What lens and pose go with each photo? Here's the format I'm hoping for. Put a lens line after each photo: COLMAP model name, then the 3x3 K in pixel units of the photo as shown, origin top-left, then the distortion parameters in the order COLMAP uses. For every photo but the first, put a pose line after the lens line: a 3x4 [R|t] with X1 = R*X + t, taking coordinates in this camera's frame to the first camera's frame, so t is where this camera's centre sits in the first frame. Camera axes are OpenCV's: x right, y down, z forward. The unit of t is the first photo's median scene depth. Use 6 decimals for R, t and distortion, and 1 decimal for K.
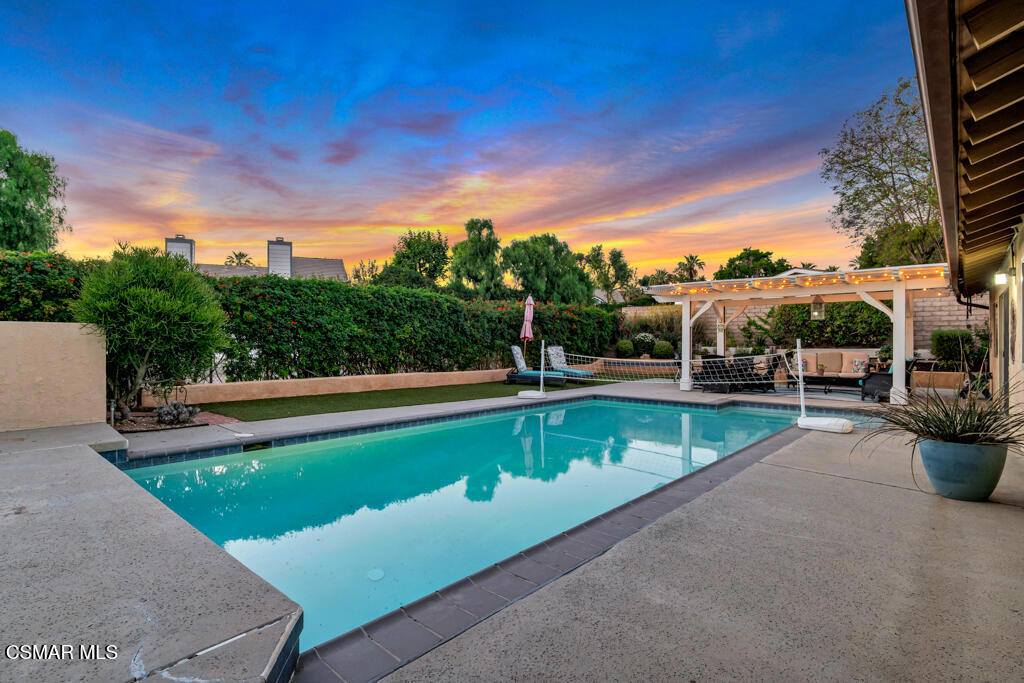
lens RADIAL K [[500.7, 0, 512.0], [0, 500.7, 341.5], [0, 0, 1]] dist [-0.013214, 0.000907]
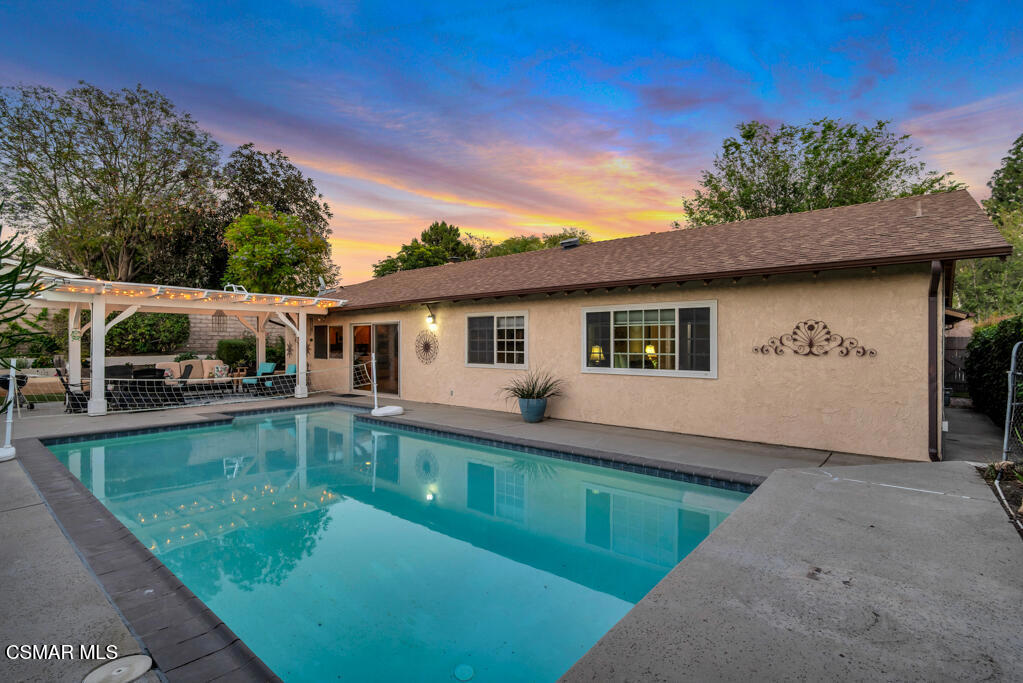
lens RADIAL K [[486.2, 0, 511.5], [0, 486.2, 341.5], [0, 0, 1]] dist [-0.017914, 0.001155]
pose [[-0.030986, 0.001976, 0.999518, -0.339840], [-0.001398, 0.999997, -0.002020, -0.014902], [-0.999519, -0.001460, -0.030983, 0.287473]]
